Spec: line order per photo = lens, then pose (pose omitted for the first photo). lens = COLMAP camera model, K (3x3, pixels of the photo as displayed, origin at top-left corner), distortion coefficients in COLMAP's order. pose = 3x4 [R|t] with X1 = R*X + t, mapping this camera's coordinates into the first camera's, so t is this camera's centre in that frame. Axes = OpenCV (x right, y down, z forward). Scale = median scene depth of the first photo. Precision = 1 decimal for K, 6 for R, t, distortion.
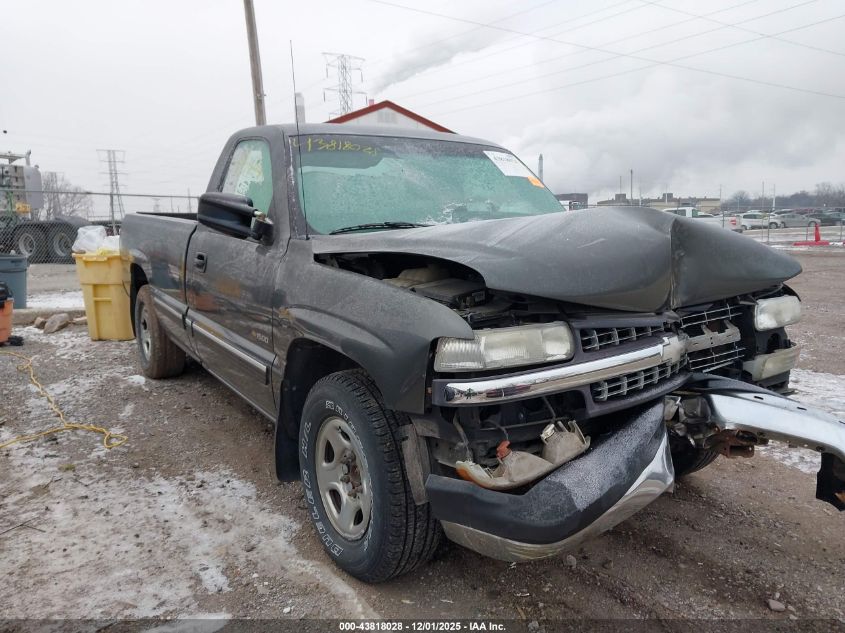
lens RADIAL K [[640.7, 0, 422.5], [0, 640.7, 316.5], [0, 0, 1]] dist [0.007169, -0.001618]
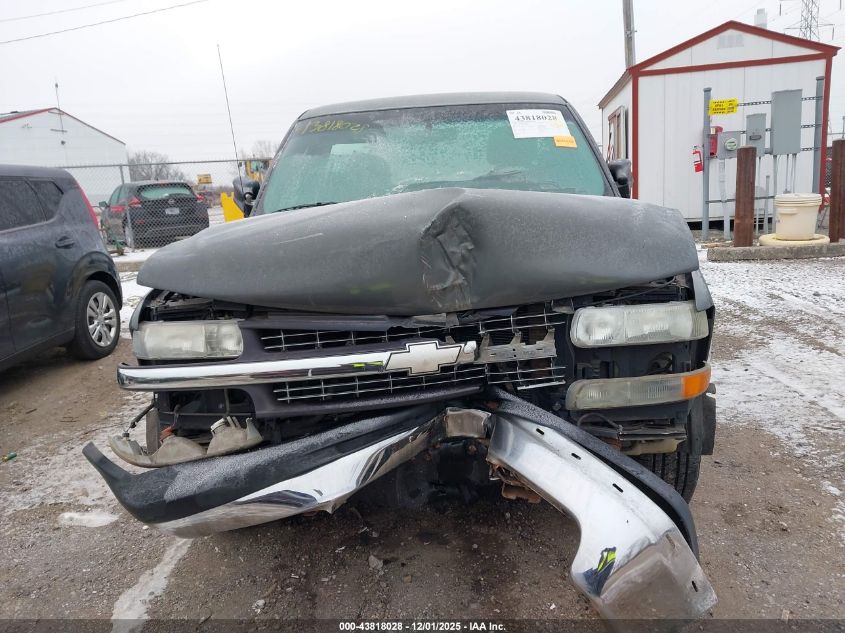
lens RADIAL K [[640.7, 0, 422.5], [0, 640.7, 316.5], [0, 0, 1]] dist [0.007169, -0.001618]
pose [[0.817859, 0.082736, -0.569439, 0.803885], [-0.034294, 0.994858, 0.095292, -0.079986], [0.574396, -0.058407, 0.816491, 0.273642]]
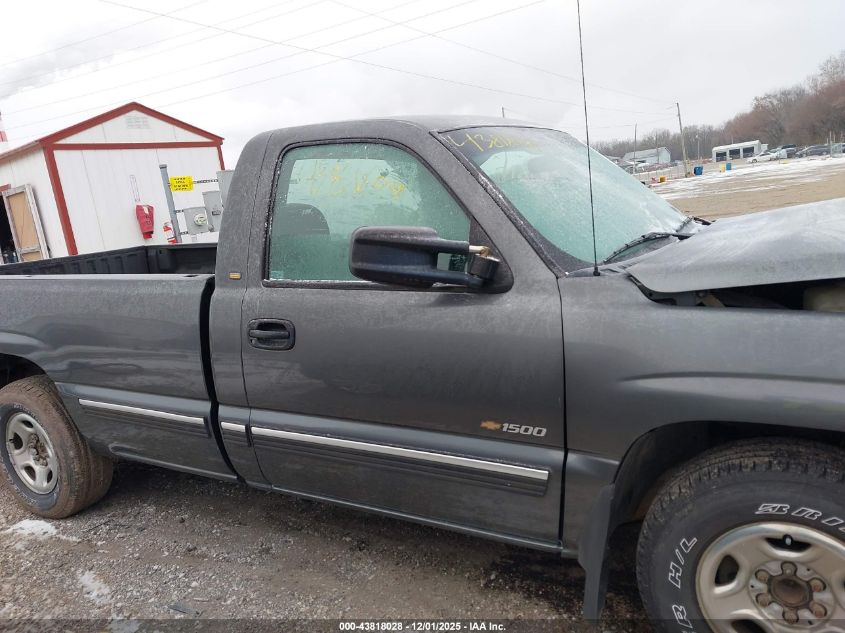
lens RADIAL K [[640.7, 0, 422.5], [0, 640.7, 316.5], [0, 0, 1]] dist [0.007169, -0.001618]
pose [[0.892258, -0.172108, 0.417438, -0.742267], [0.172258, 0.984332, 0.037640, -0.157152], [-0.417376, 0.038323, 0.907926, 0.527599]]
